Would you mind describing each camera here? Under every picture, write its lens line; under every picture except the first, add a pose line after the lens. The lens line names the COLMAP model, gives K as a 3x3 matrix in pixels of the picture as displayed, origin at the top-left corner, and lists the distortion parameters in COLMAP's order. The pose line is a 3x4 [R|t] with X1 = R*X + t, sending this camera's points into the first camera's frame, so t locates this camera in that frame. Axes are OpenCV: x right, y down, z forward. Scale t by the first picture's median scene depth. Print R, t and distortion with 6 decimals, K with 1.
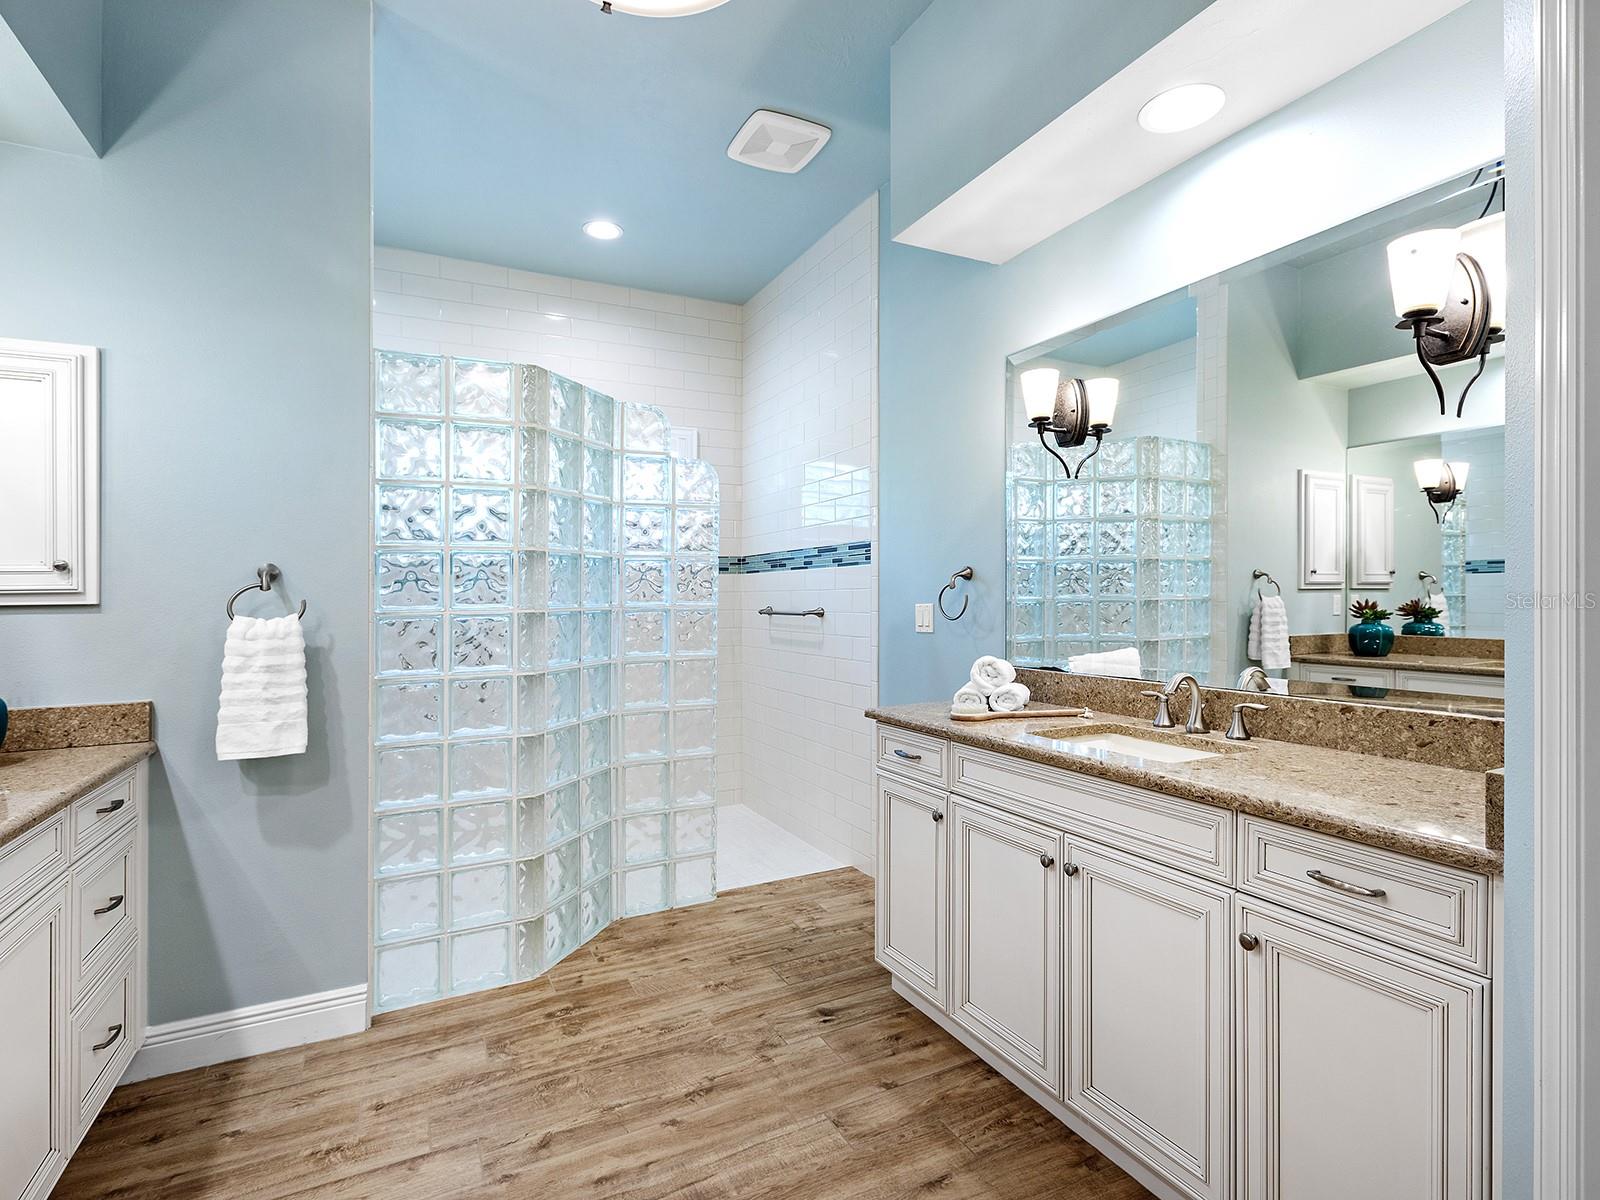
lens RADIAL K [[798.5, 0, 809.3], [0, 798.5, 602.7], [0, 0, 1]] dist [0.001966, -0.001204]
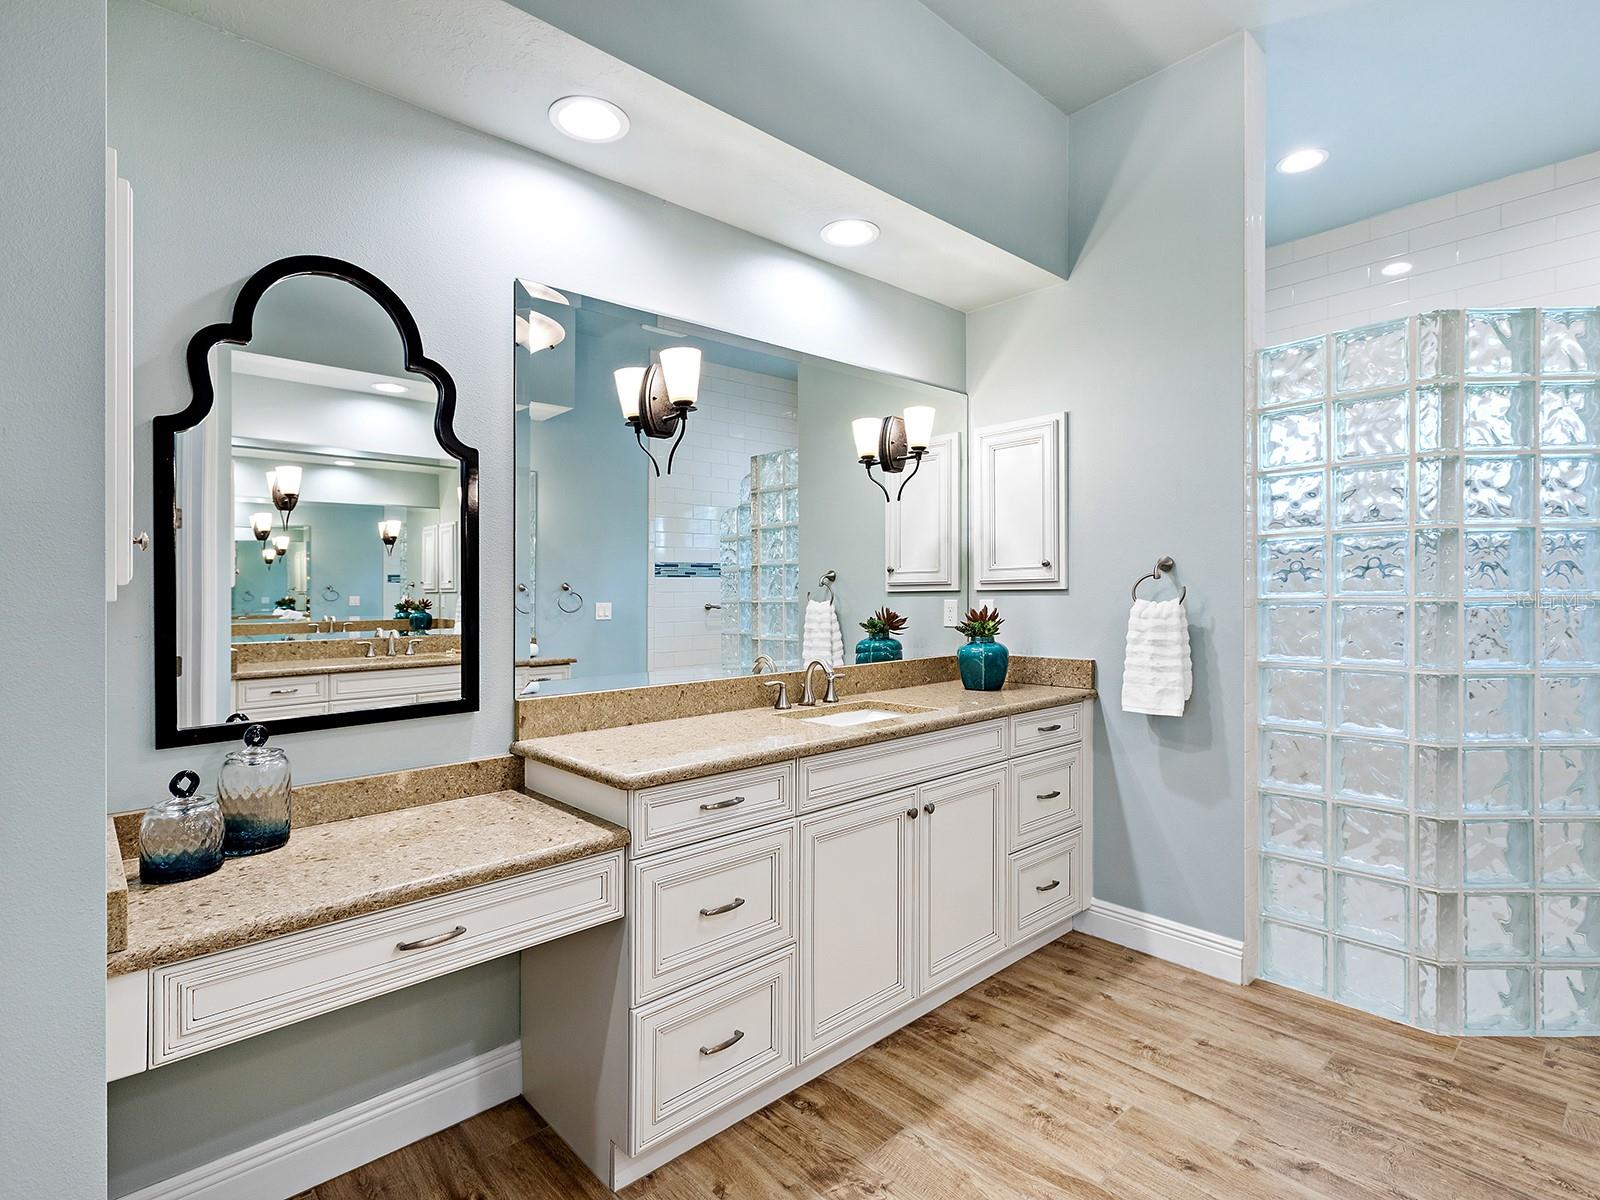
lens RADIAL K [[813.0, 0, 820.5], [0, 813.0, 573.7], [0, 0, 1]] dist [0.000934, -0.001025]
pose [[0.274071, -0.007561, -0.961680, 0.375773], [-0.000768, 0.999967, -0.008081, -0.012559], [0.961709, 0.002954, 0.274056, 0.160471]]
